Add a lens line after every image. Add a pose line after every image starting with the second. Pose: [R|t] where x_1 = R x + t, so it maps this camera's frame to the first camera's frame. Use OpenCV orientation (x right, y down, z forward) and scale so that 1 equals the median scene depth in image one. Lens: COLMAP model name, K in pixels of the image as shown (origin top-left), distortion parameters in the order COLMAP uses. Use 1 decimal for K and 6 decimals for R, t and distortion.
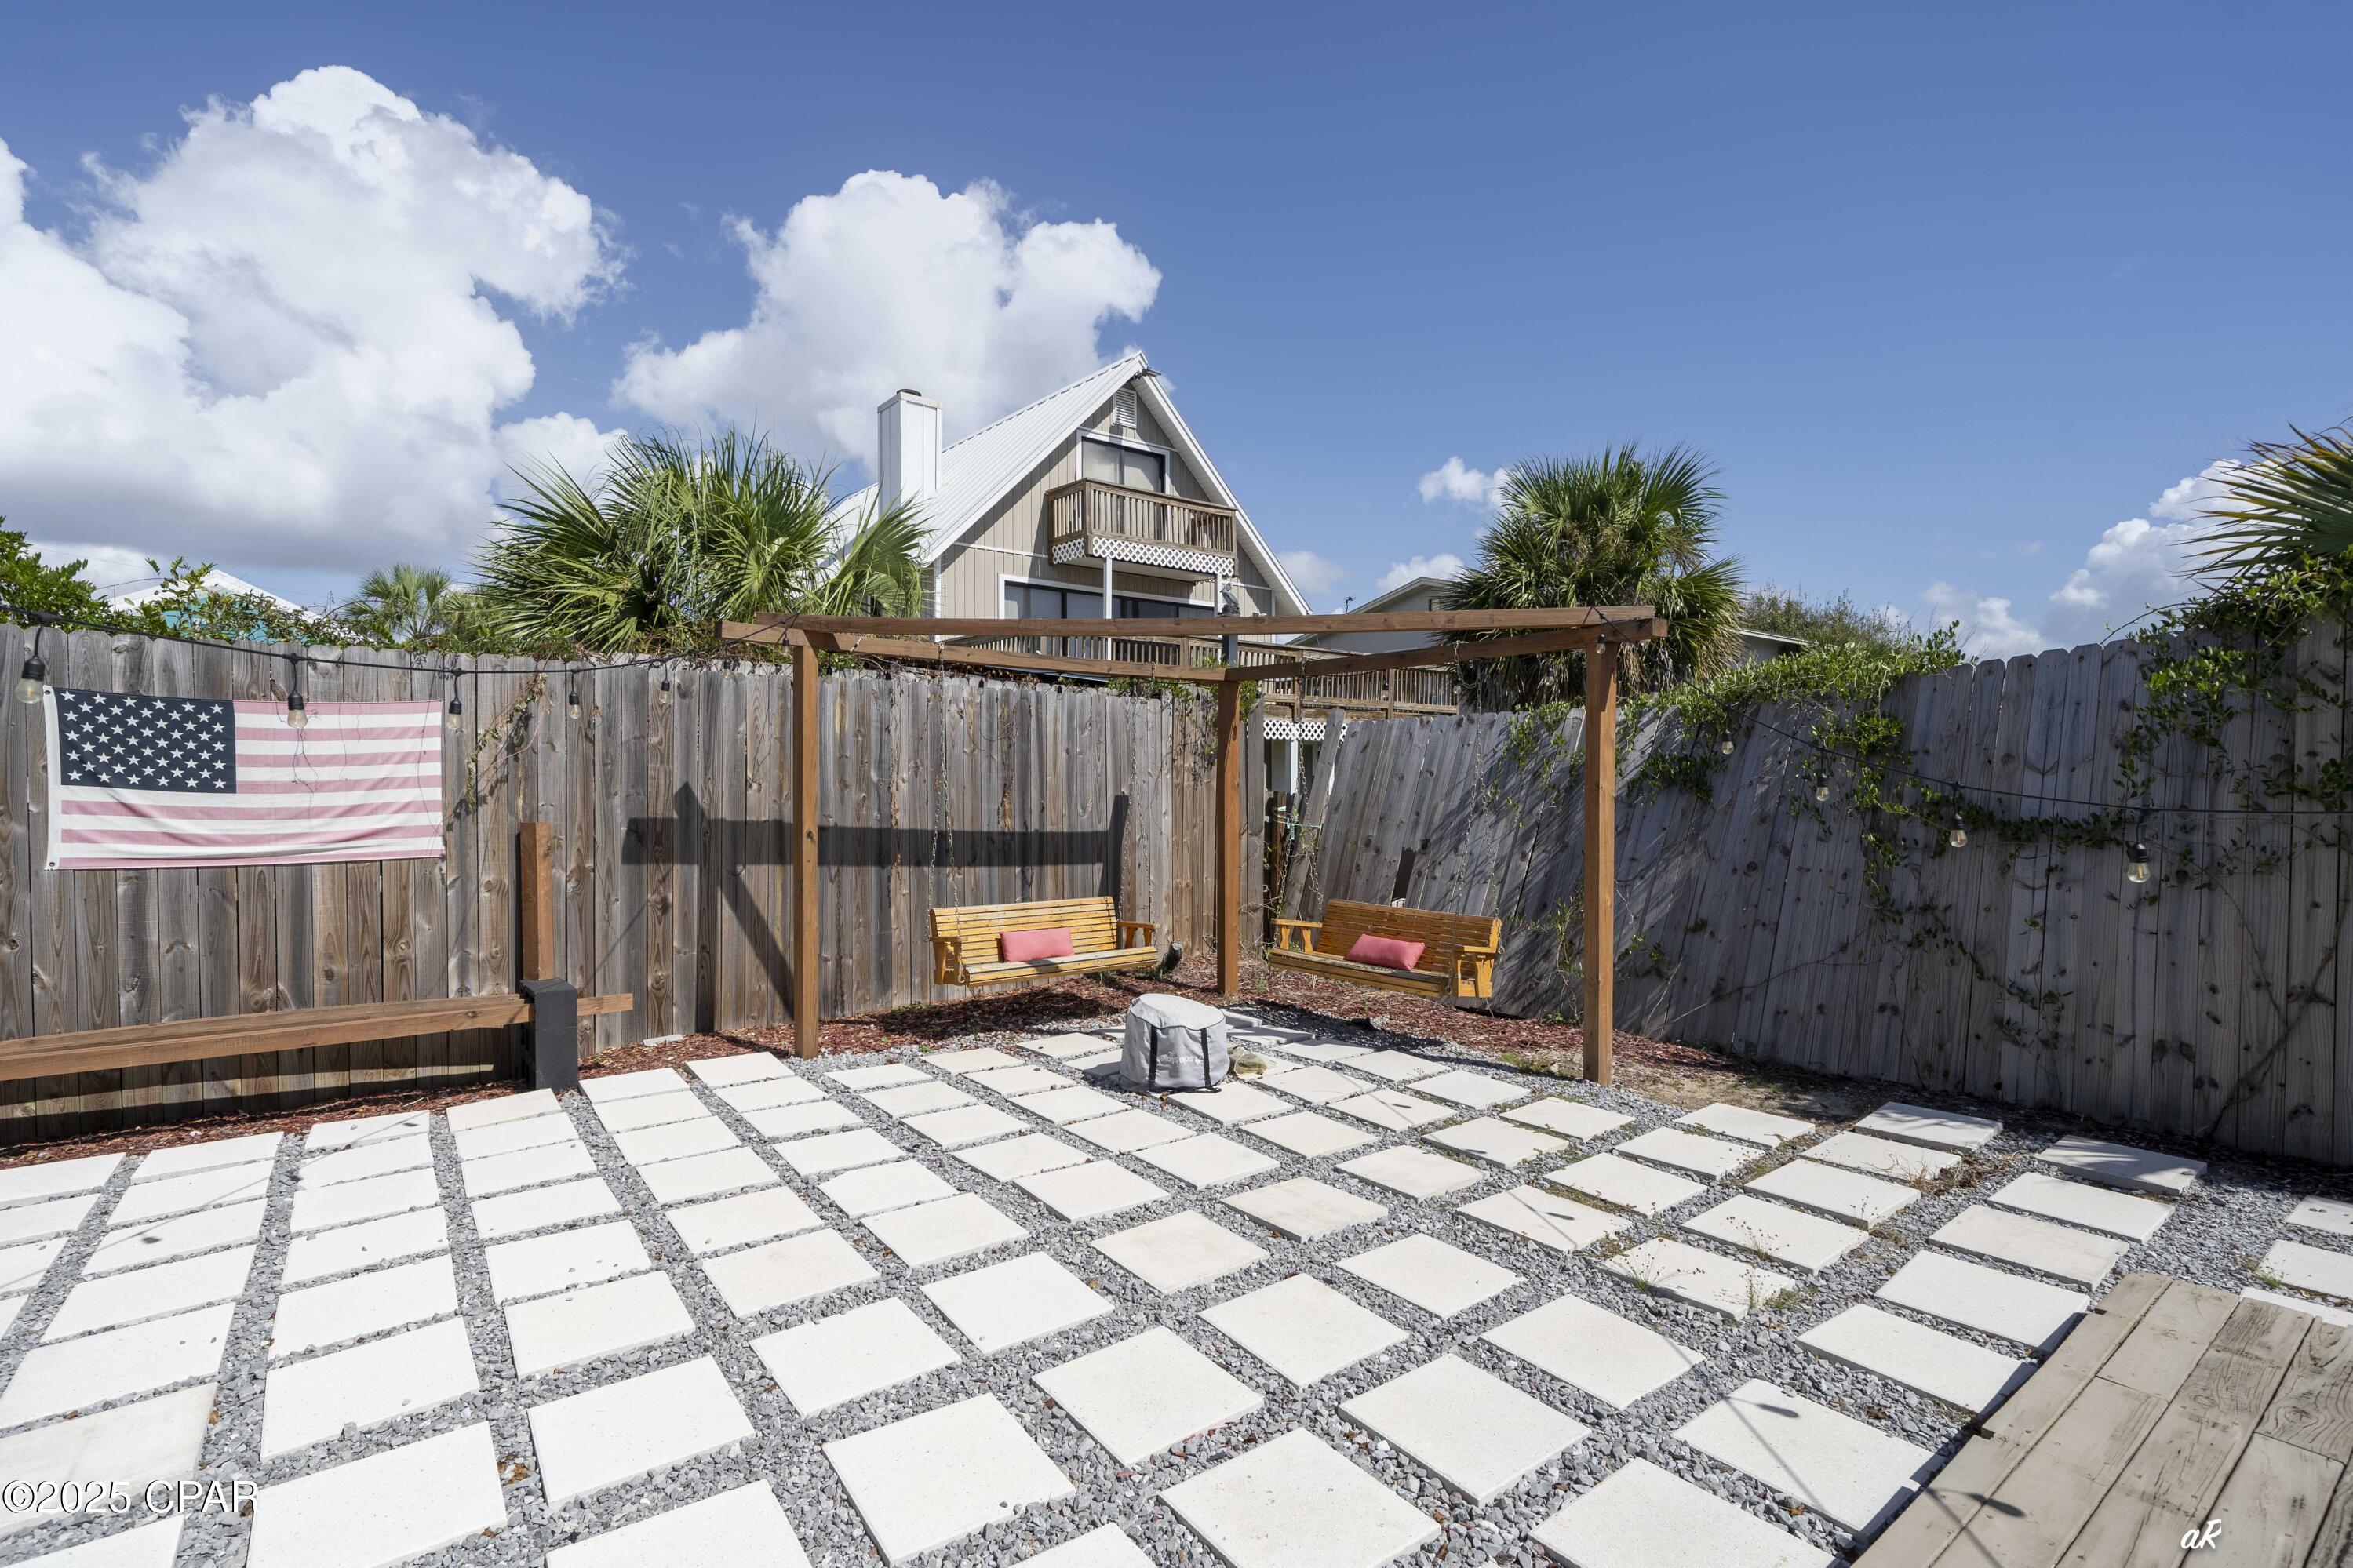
lens RADIAL K [[1077.1, 0, 1181.6], [0, 1077.1, 785.9], [0, 0, 1]] dist [-0.003664, -0.000530]
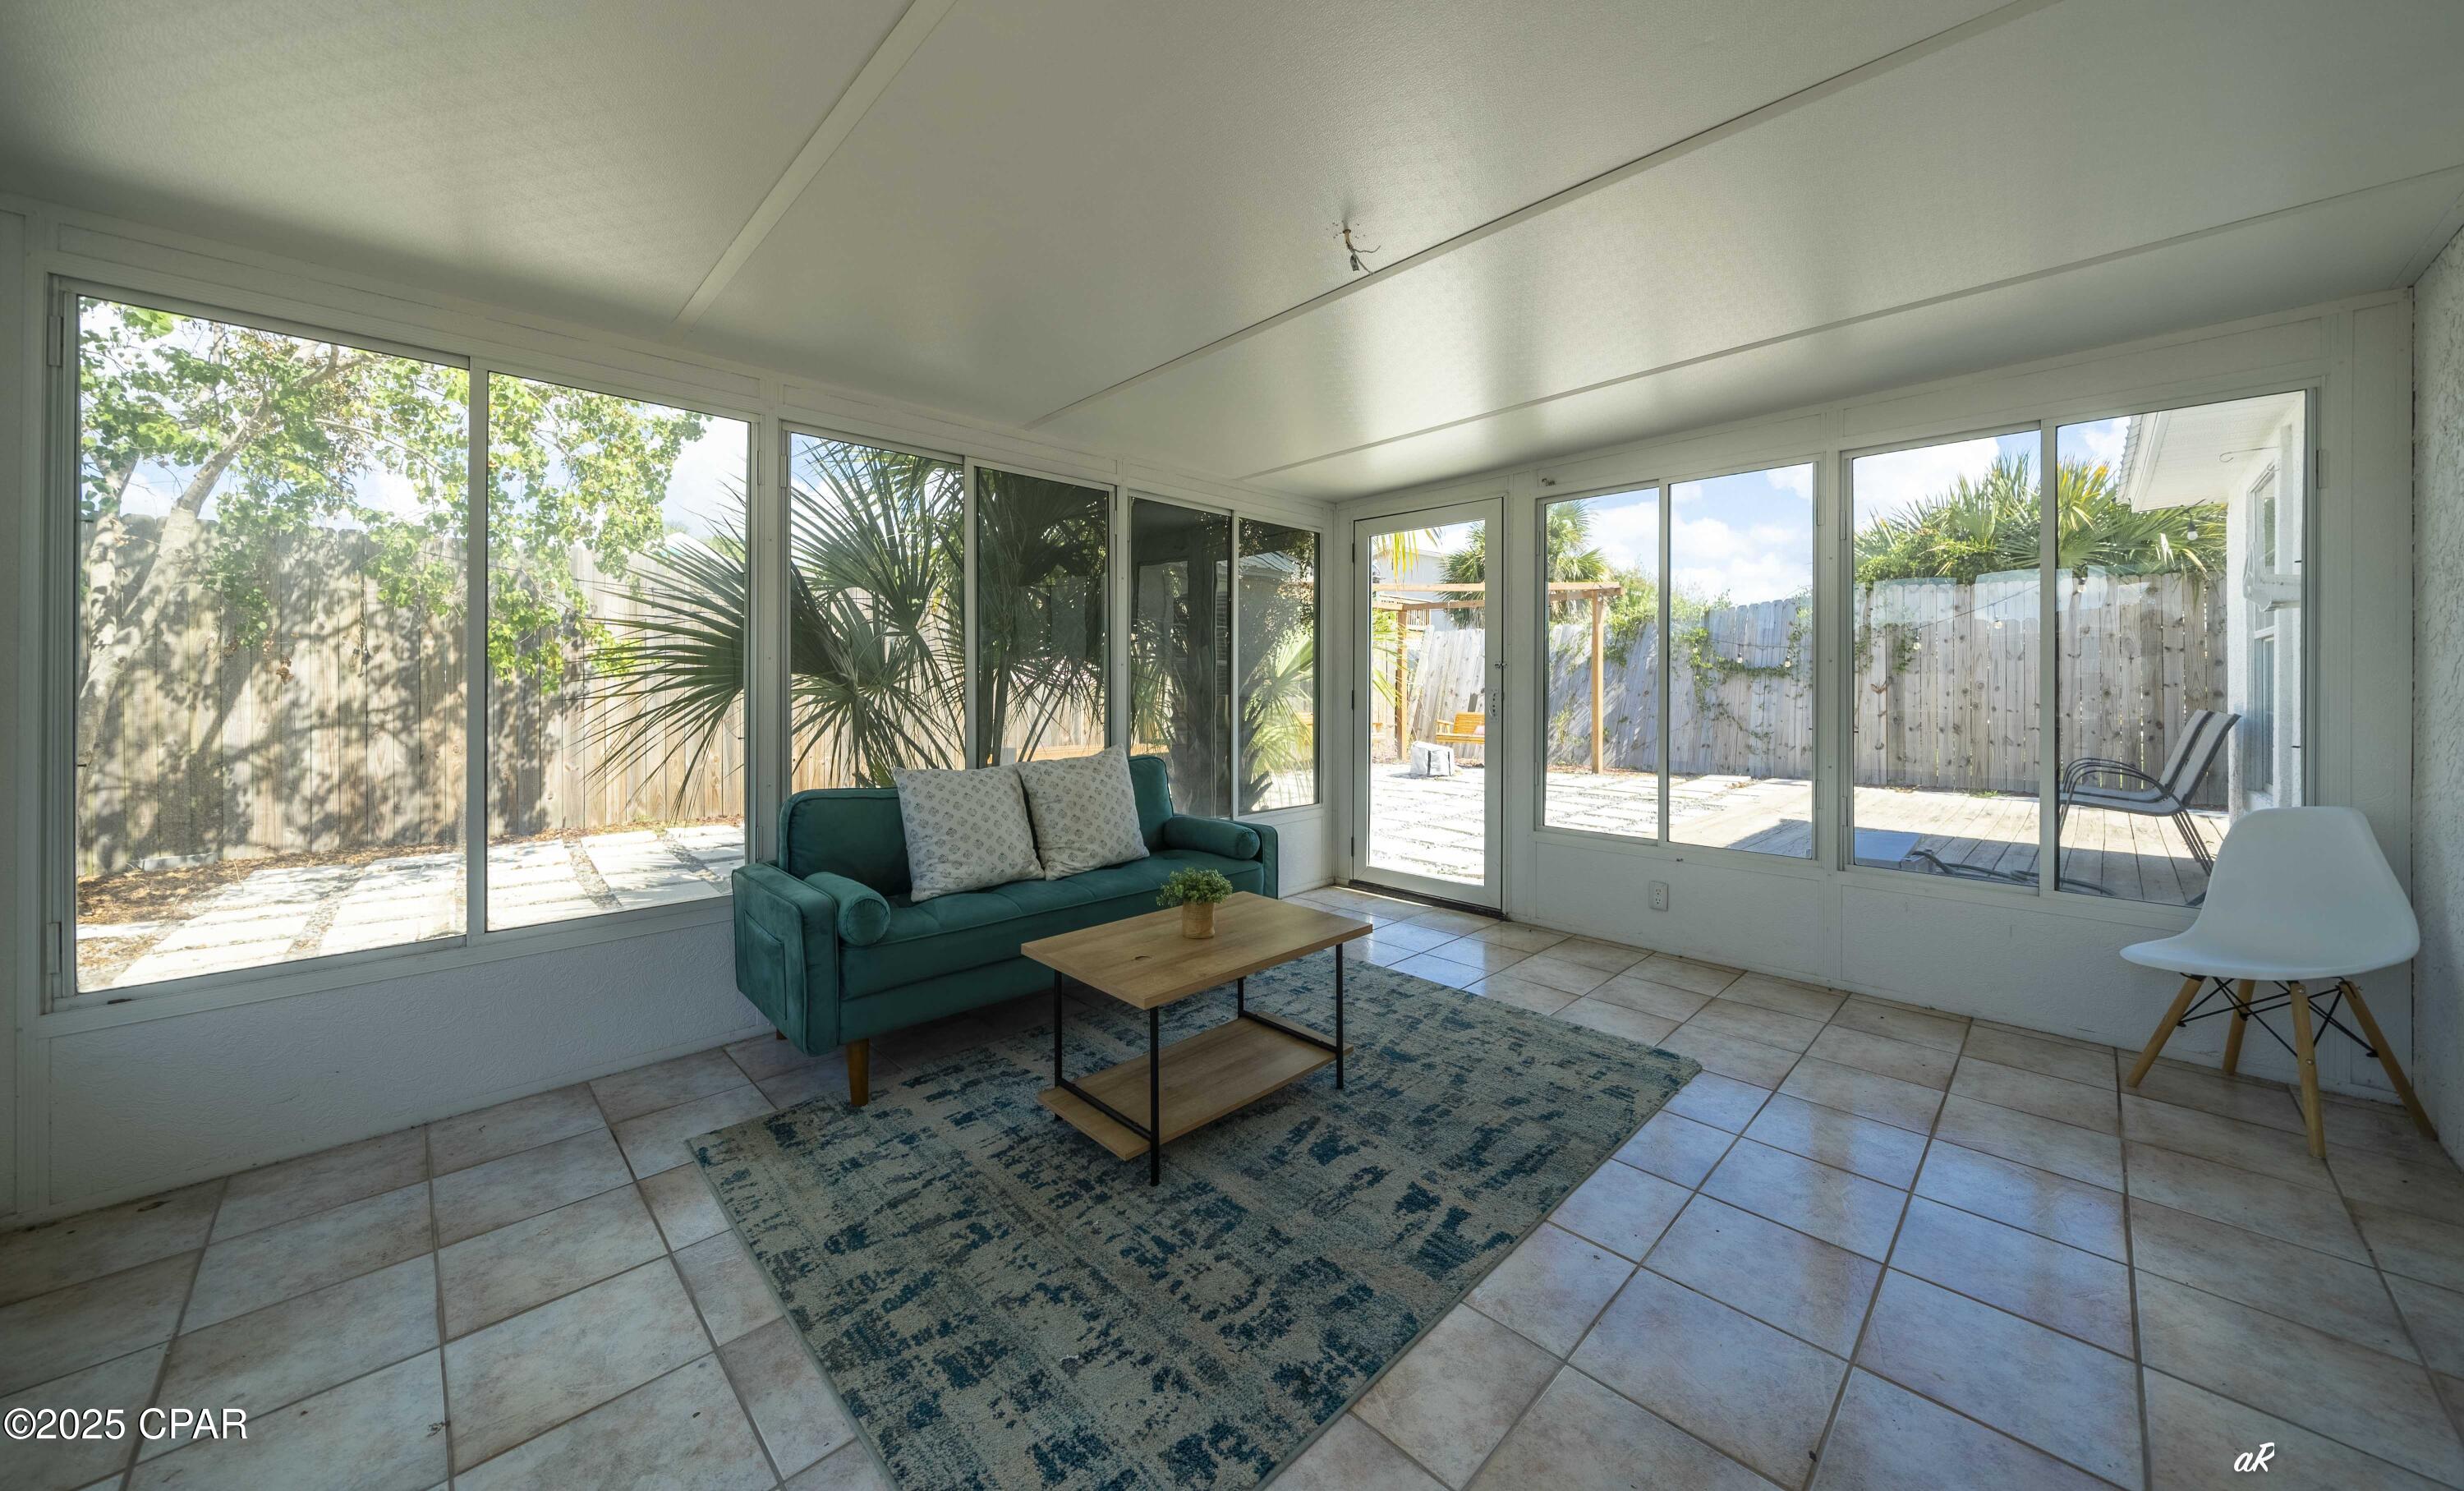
lens RADIAL K [[855.3, 0, 1227.9], [0, 855.3, 682.3], [0, 0, 1]] dist [-0.000953, -0.000096]
pose [[0.992275, 0.002333, 0.124034, -0.684028], [-0.000879, 0.999930, -0.011768, 0.086724], [-0.124053, 0.011568, 0.992208, -0.825266]]
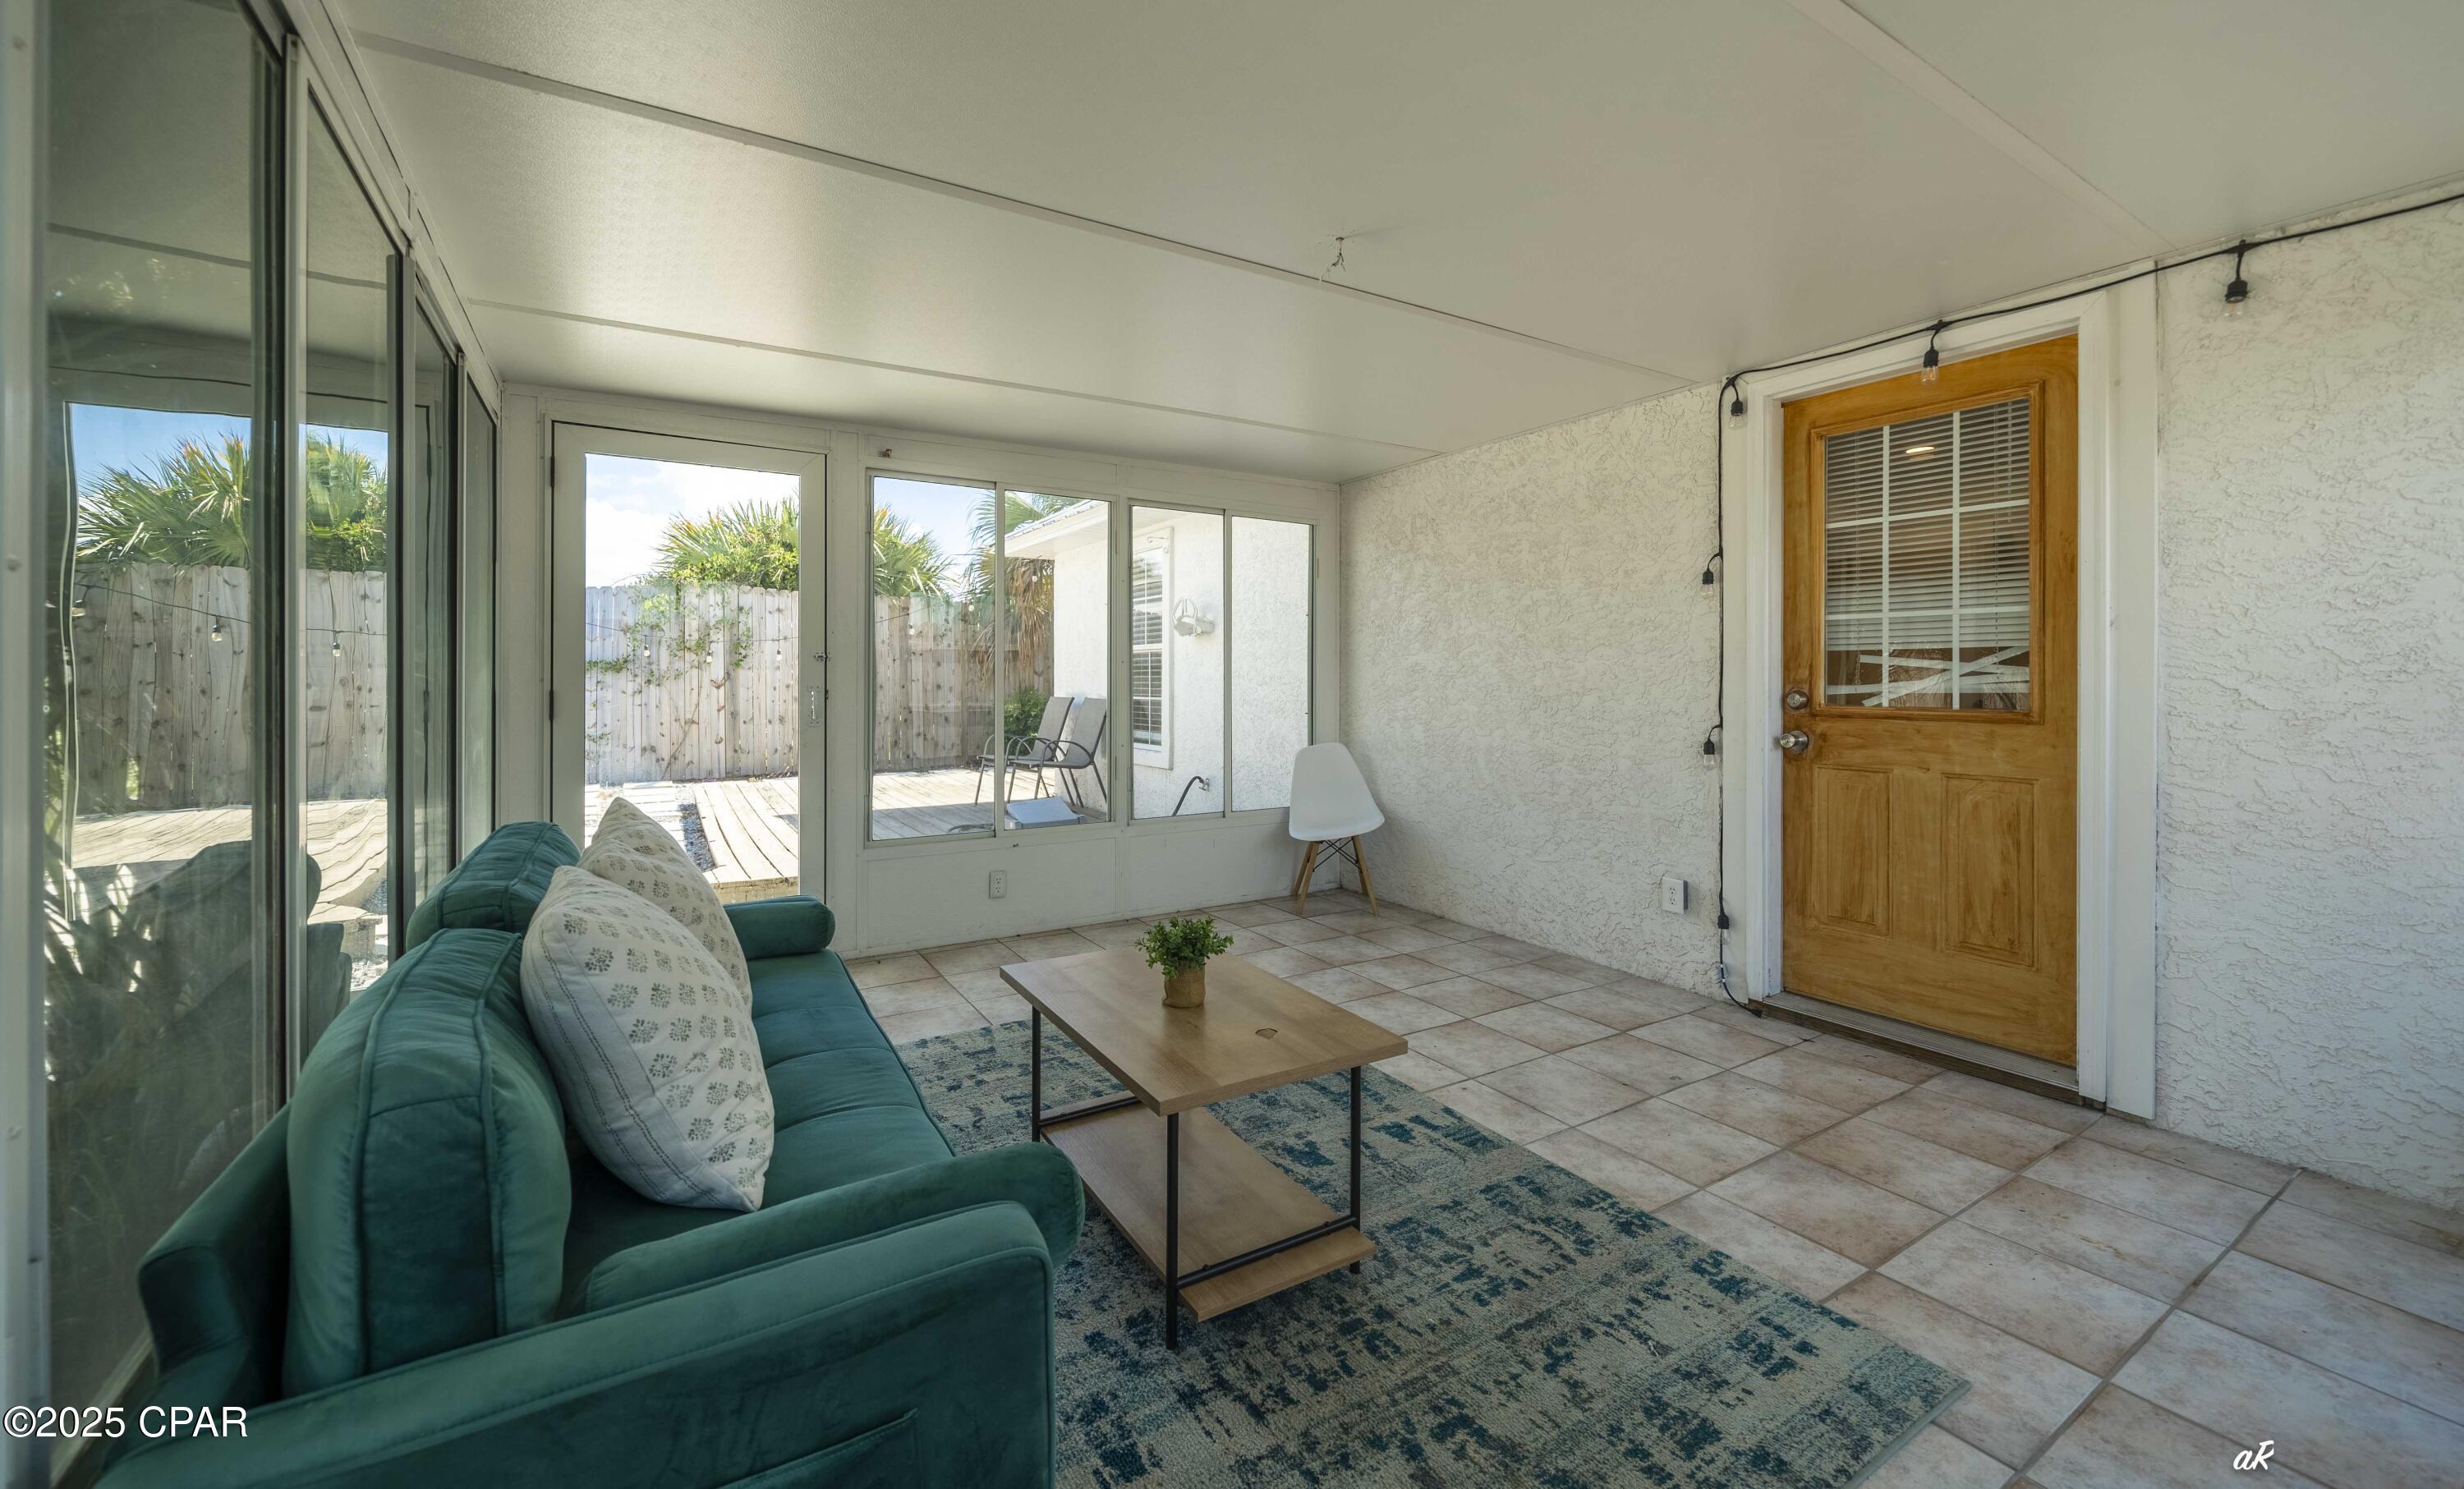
lens RADIAL K [[938.0, 0, 1200.4], [0, 938.0, 686.9], [0, 0, 1]] dist [0.001481, 0.000029]
pose [[0.106922, -0.004558, 0.994257, -0.987740], [0.007690, 0.999963, 0.003757, 0.083634], [-0.994238, 0.007244, 0.106953, -0.467755]]
